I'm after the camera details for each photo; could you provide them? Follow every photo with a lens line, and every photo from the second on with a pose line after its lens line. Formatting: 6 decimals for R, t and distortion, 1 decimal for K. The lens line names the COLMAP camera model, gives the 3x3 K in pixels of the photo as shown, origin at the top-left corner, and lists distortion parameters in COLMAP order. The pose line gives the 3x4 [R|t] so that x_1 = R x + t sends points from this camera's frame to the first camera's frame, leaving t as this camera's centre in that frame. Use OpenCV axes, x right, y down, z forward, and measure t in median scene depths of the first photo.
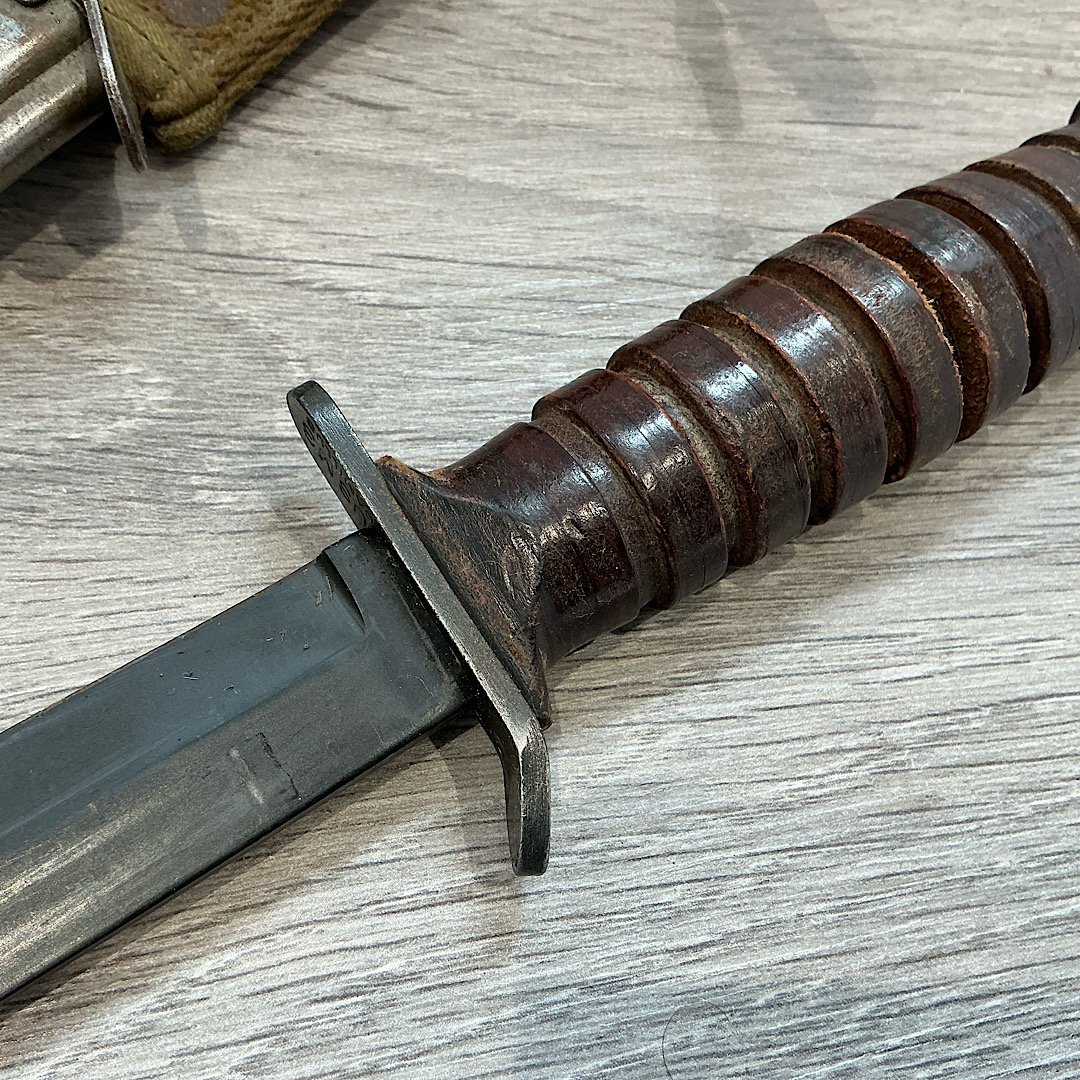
lens RADIAL K [[1217.4, 0, 539.3], [0, 1217.4, 531.8], [0, 0, 1]] dist [0.147782, -0.355744]
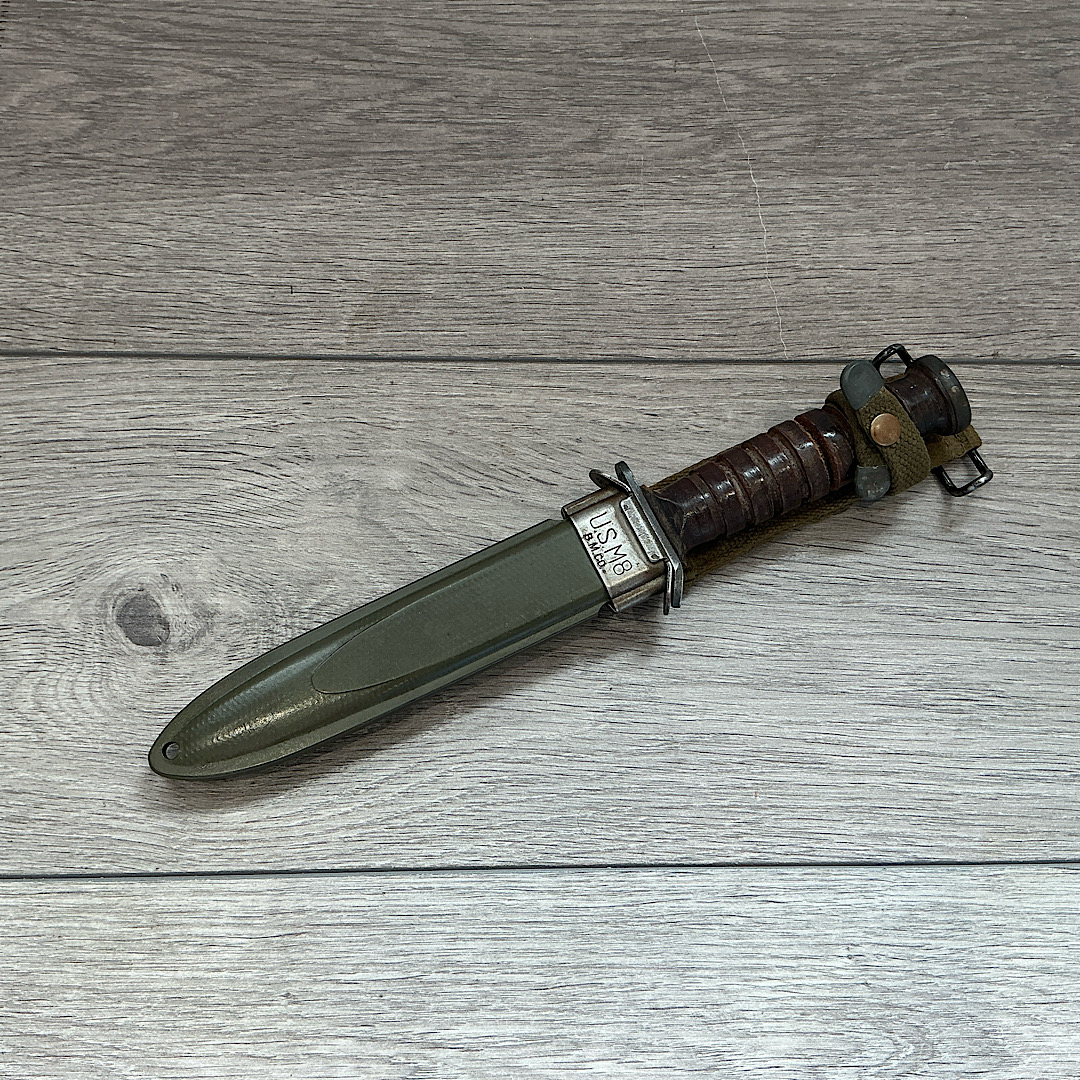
lens RADIAL K [[1172.8, 0, 540.0], [0, 1172.8, 540.0], [0, 0, 1]] dist [0.156375, -0.326001]
pose [[0.973312, 0.151600, -0.172283, 0.379082], [-0.137225, 0.986206, 0.092555, -0.529120], [0.183938, -0.066443, 0.980690, -1.847437]]
